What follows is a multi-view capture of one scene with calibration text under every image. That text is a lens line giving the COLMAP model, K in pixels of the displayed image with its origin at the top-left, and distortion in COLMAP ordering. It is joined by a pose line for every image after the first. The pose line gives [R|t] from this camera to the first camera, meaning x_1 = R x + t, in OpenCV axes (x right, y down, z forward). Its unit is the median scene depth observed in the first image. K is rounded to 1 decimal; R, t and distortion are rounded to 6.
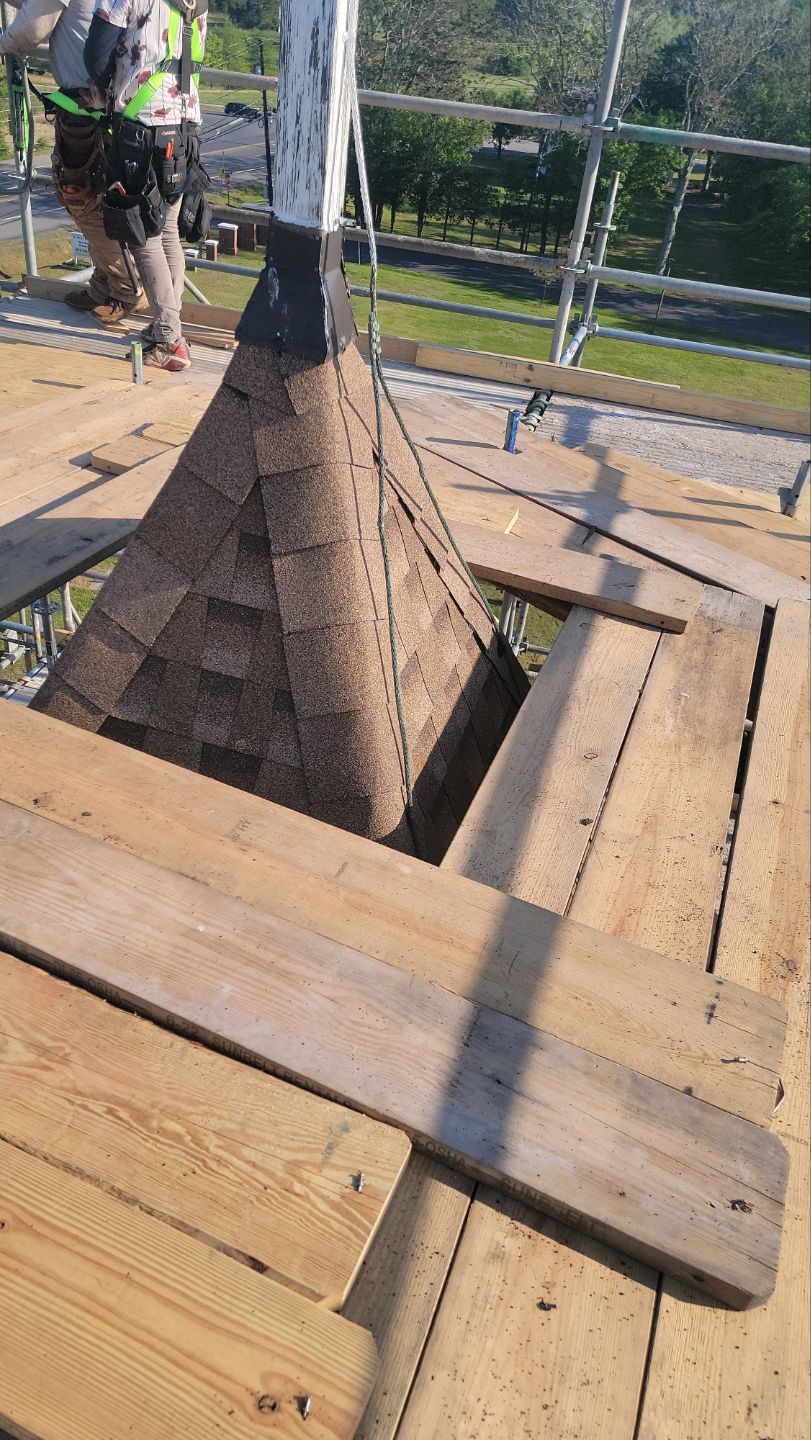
lens RADIAL K [[1004.9, 0, 392.6], [0, 1004.9, 702.6], [0, 0, 1]] dist [0.034496, -0.002396]
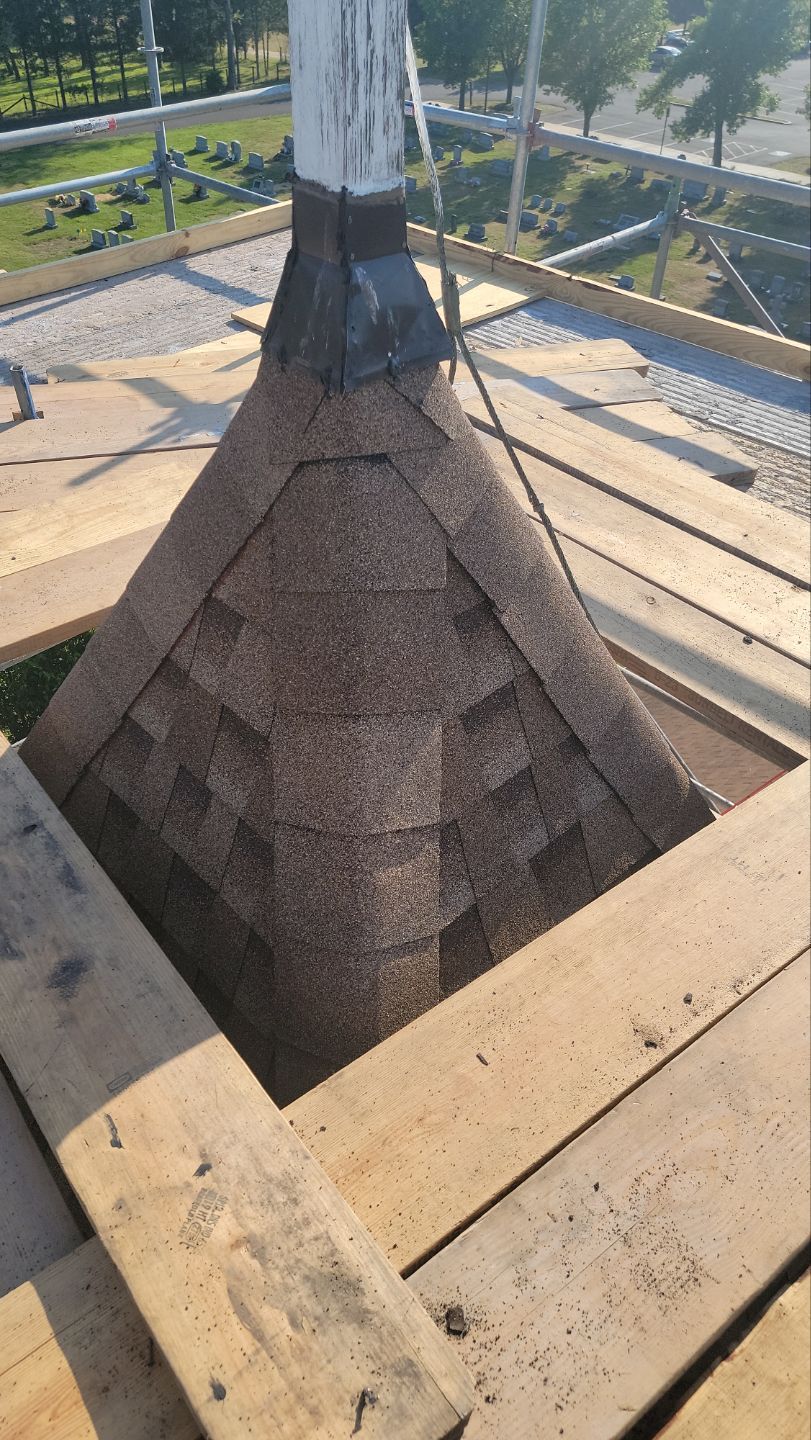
lens RADIAL K [[1004.9, 0, 392.6], [0, 1004.9, 702.6], [0, 0, 1]] dist [0.034496, -0.002396]
pose [[0.499058, -0.636707, 0.587831, -0.641758], [0.531673, 0.760636, 0.372500, -0.416698], [-0.684299, 0.126635, 0.718122, 0.496833]]
